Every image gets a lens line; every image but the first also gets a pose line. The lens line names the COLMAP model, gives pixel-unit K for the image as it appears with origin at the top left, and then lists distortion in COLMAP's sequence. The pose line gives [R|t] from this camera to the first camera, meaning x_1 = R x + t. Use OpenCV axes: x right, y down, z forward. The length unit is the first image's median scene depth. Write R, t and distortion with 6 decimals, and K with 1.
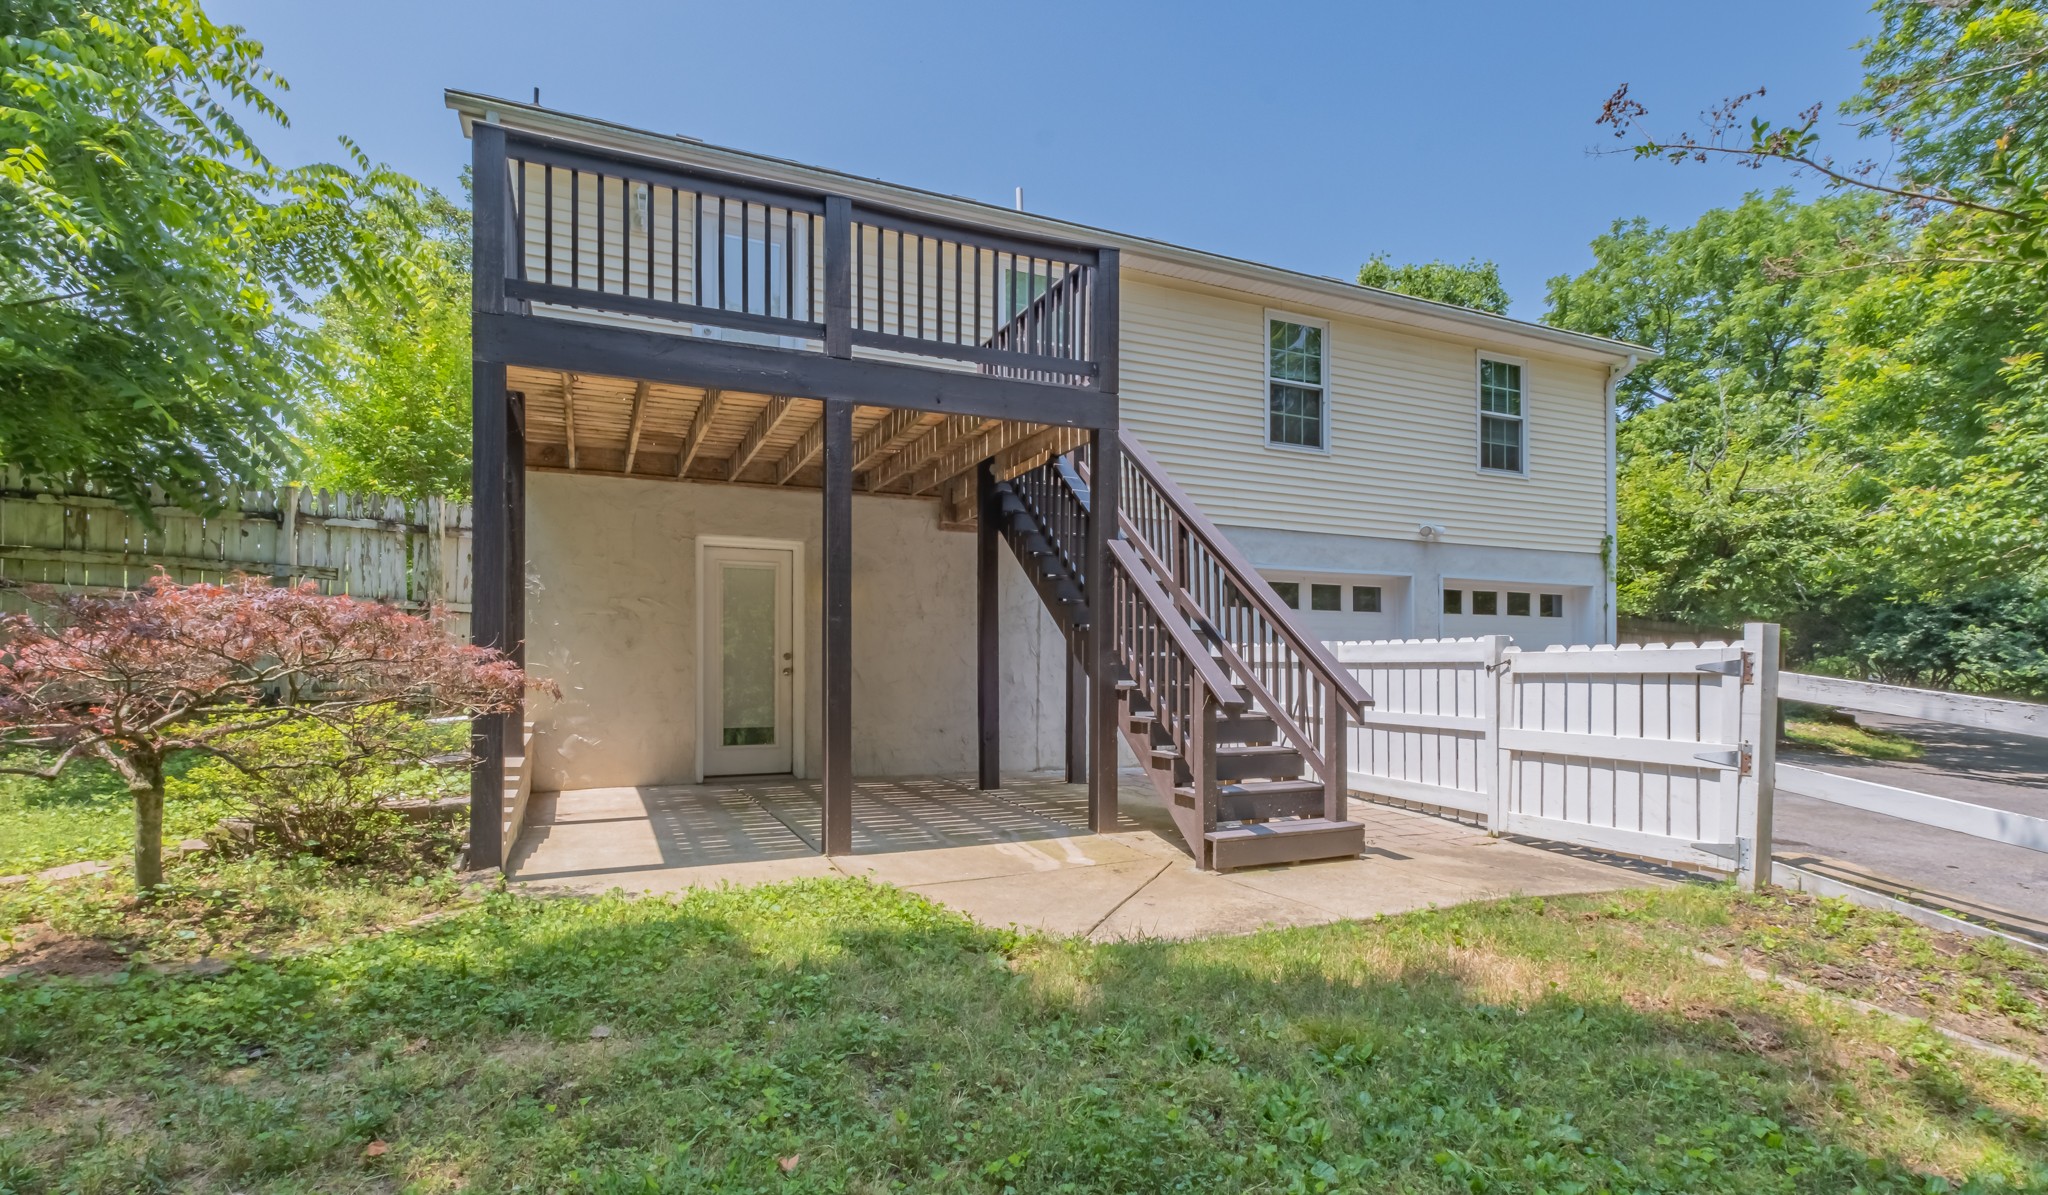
lens RADIAL K [[929.6, 0, 1020.3], [0, 929.6, 671.0], [0, 0, 1]] dist [-0.000082, -0.000356]
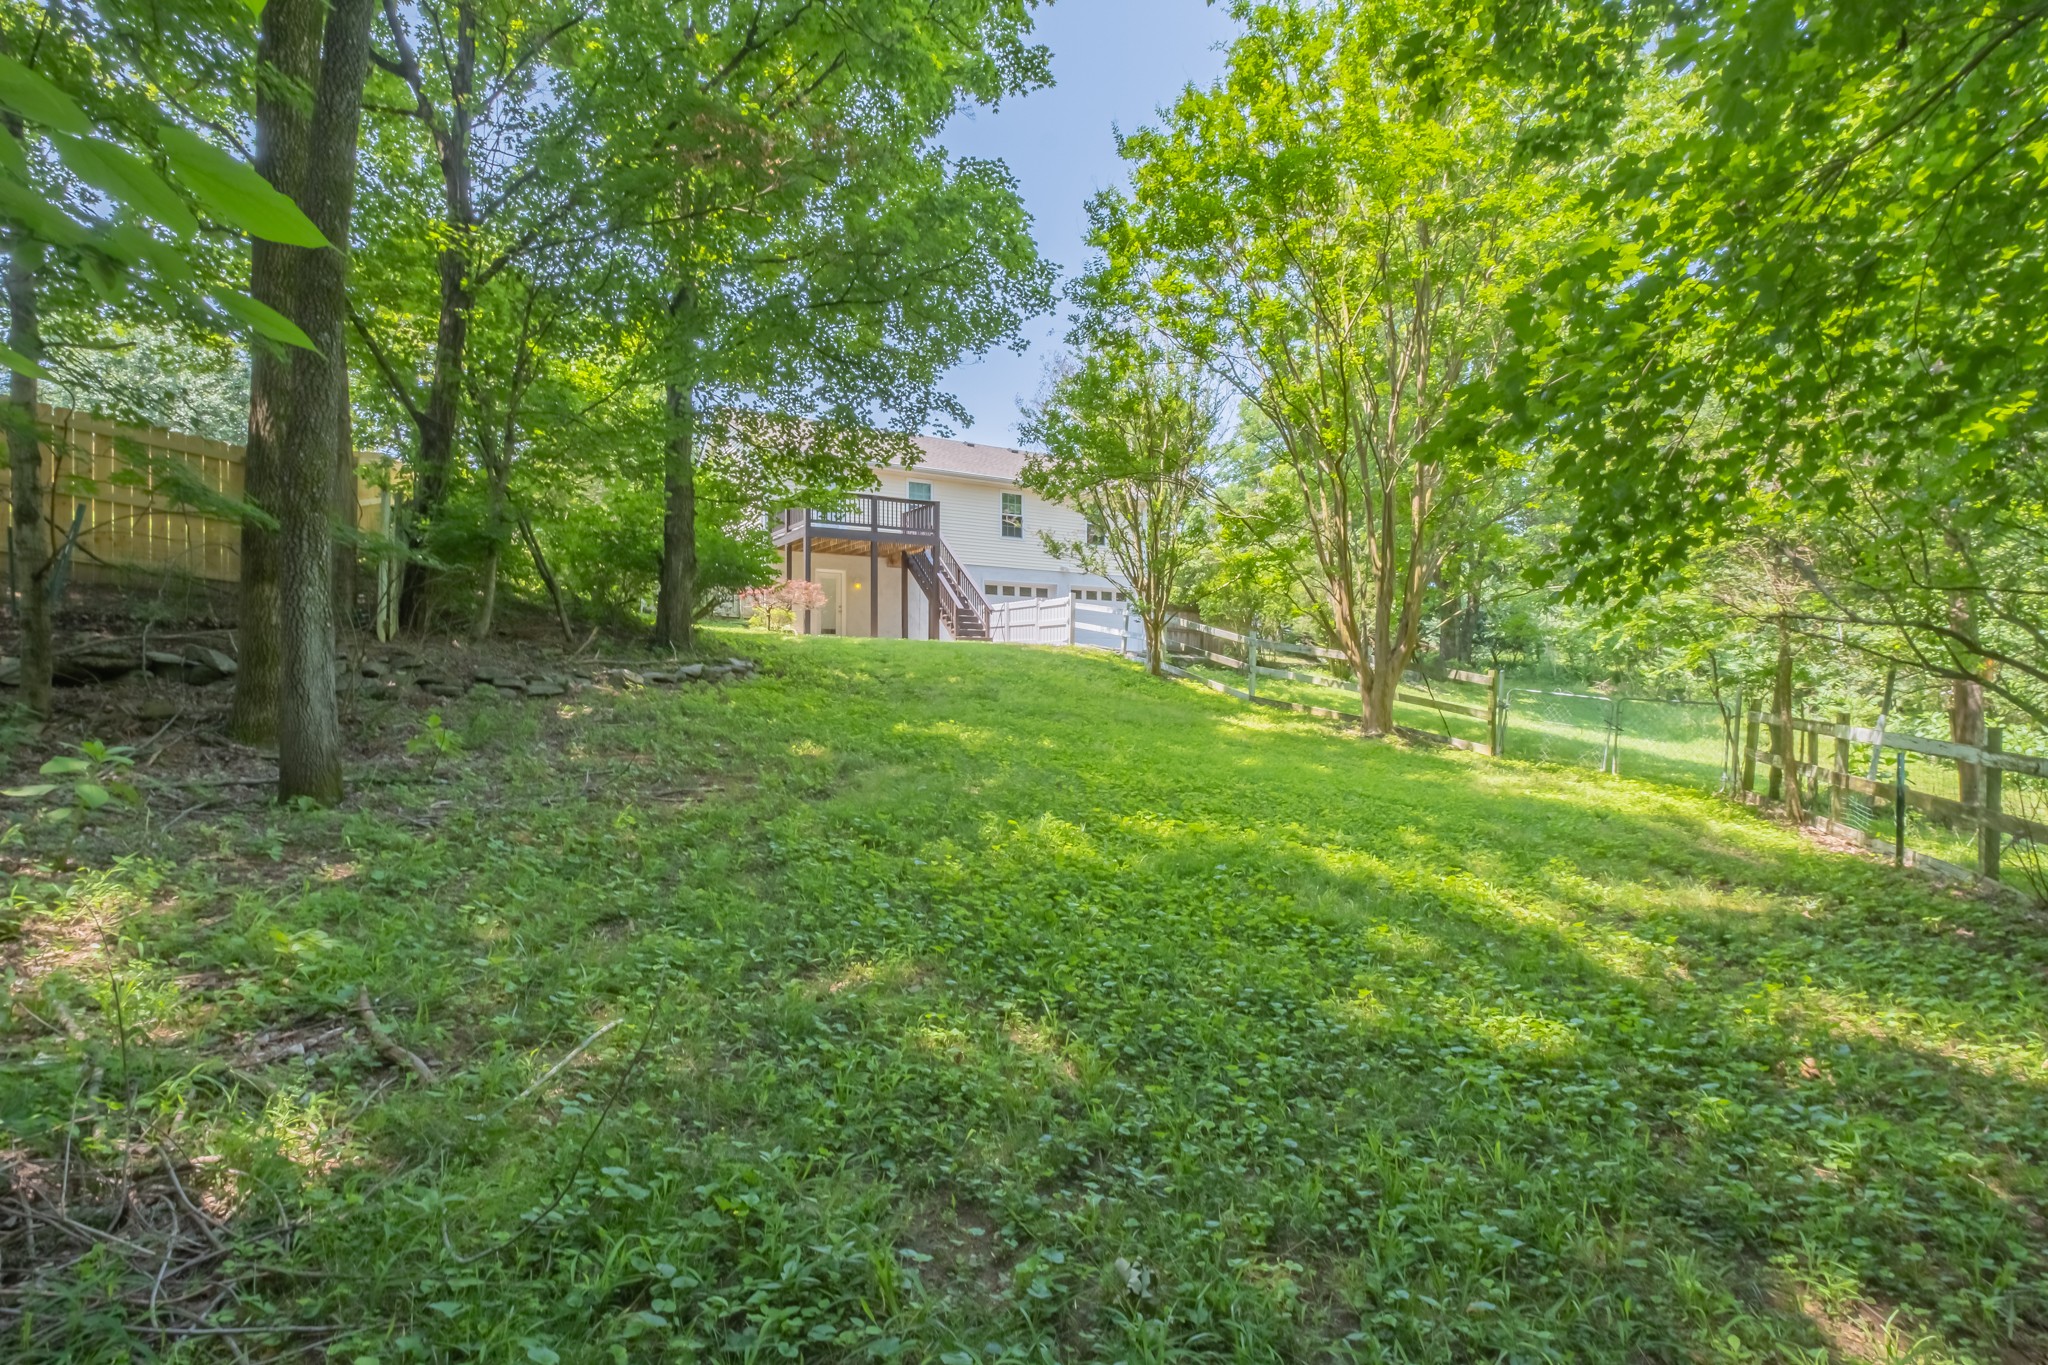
lens RADIAL K [[923.9, 0, 1023.3], [0, 923.9, 671.4], [0, 0, 1]] dist [-0.001298, -0.000001]
pose [[0.993590, -0.000665, 0.113038, 0.014638], [0.002116, 0.999917, -0.012717, 0.274372], [-0.113020, 0.012875, 0.993509, -2.450183]]
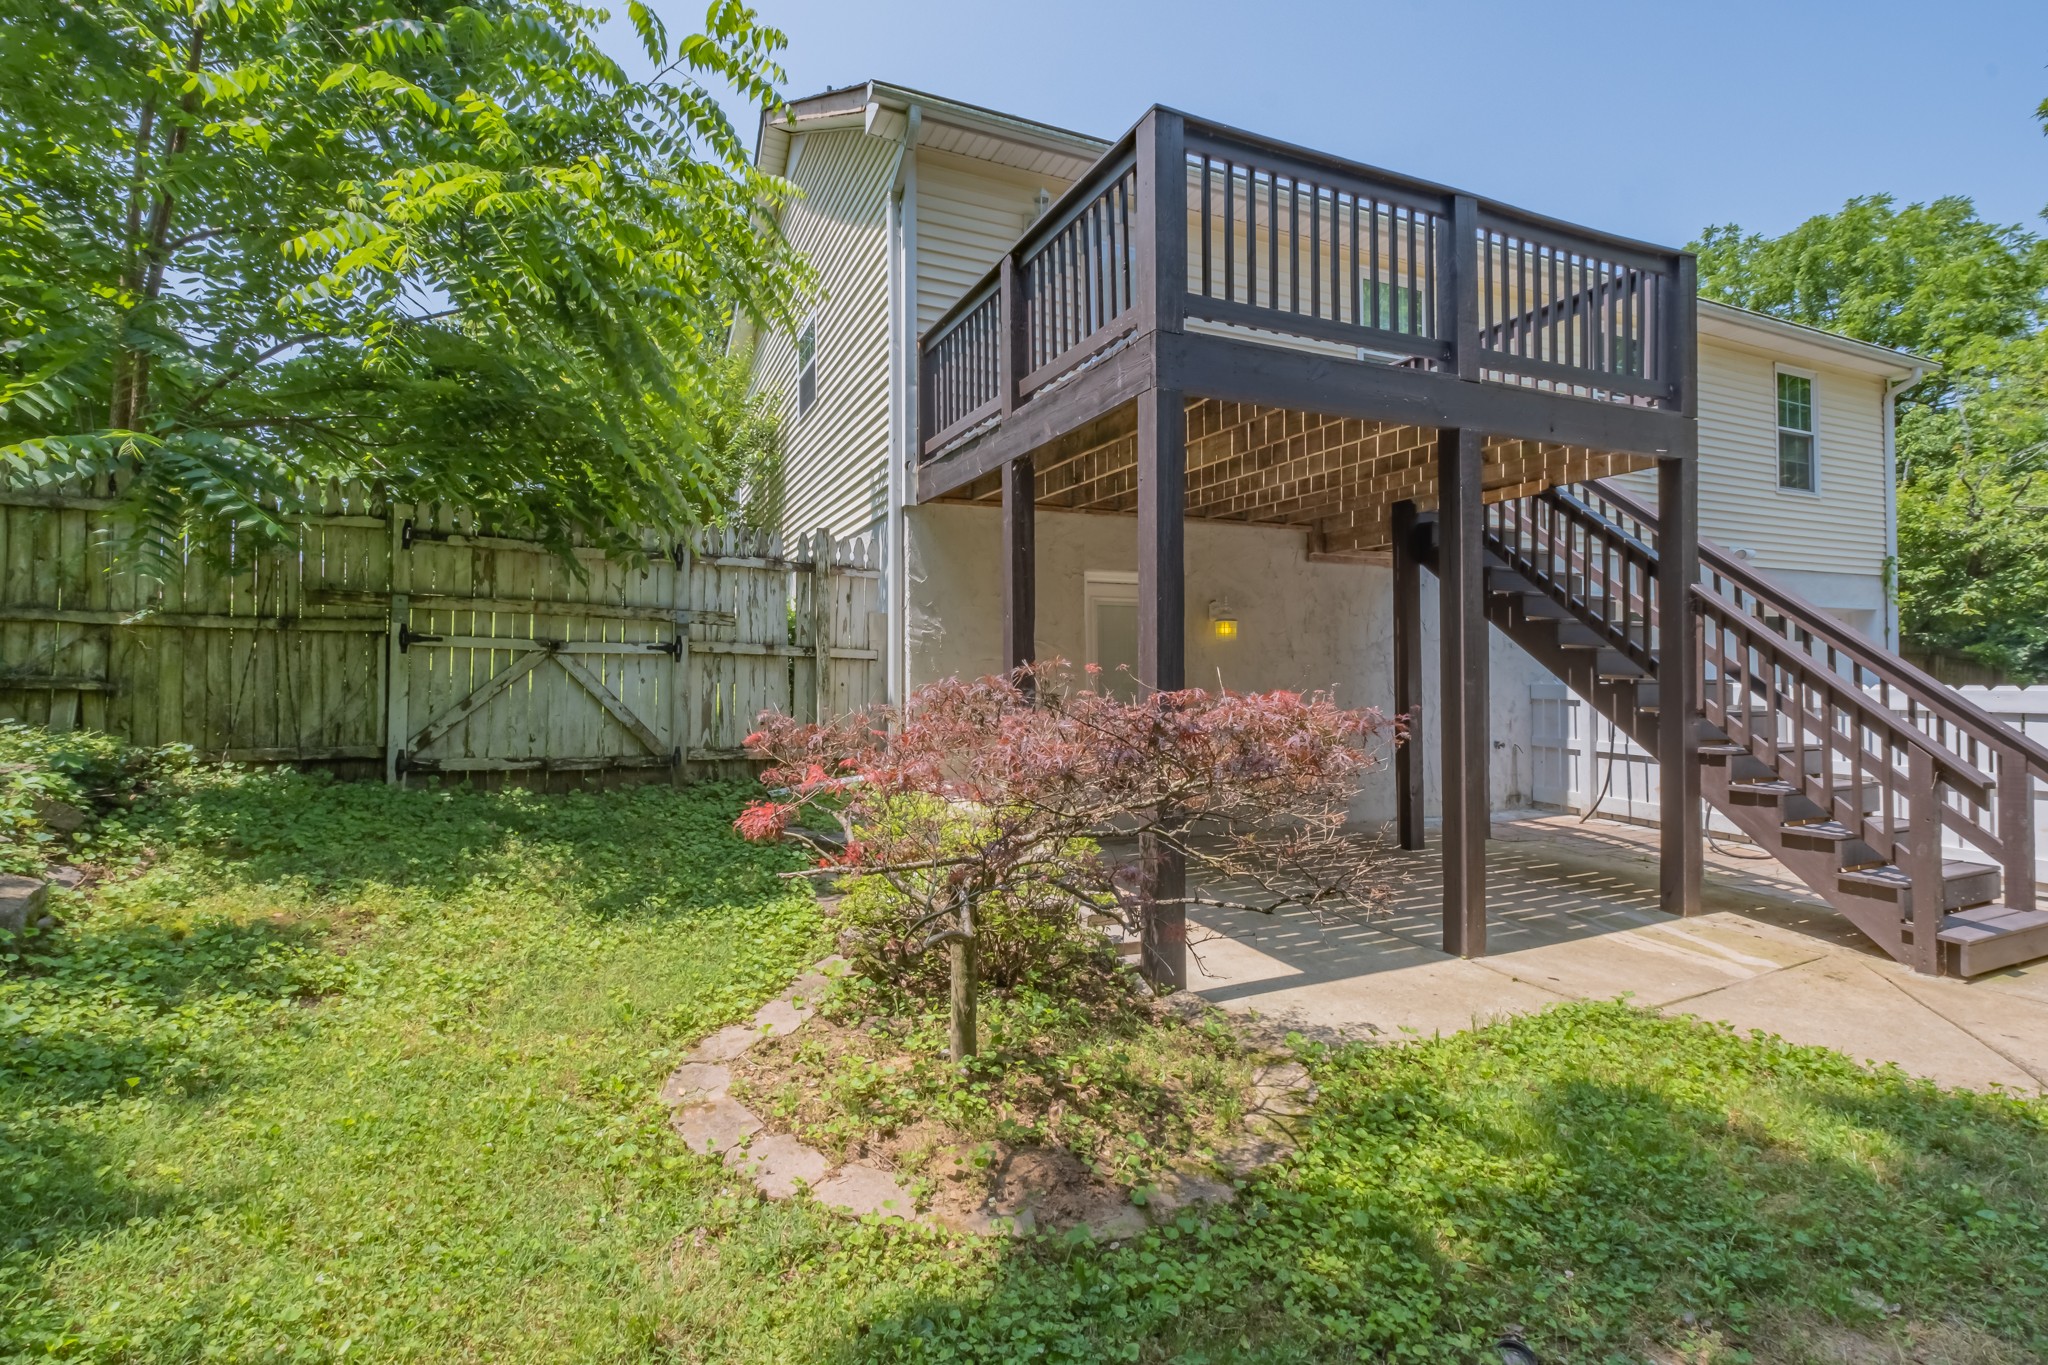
lens RADIAL K [[923.9, 0, 1023.3], [0, 923.9, 671.4], [0, 0, 1]] dist [-0.001298, -0.000001]
pose [[0.999954, -0.004741, 0.008357, -0.429677], [0.004777, 0.999979, -0.004294, -0.045442], [-0.008336, 0.004334, 0.999956, 0.099593]]
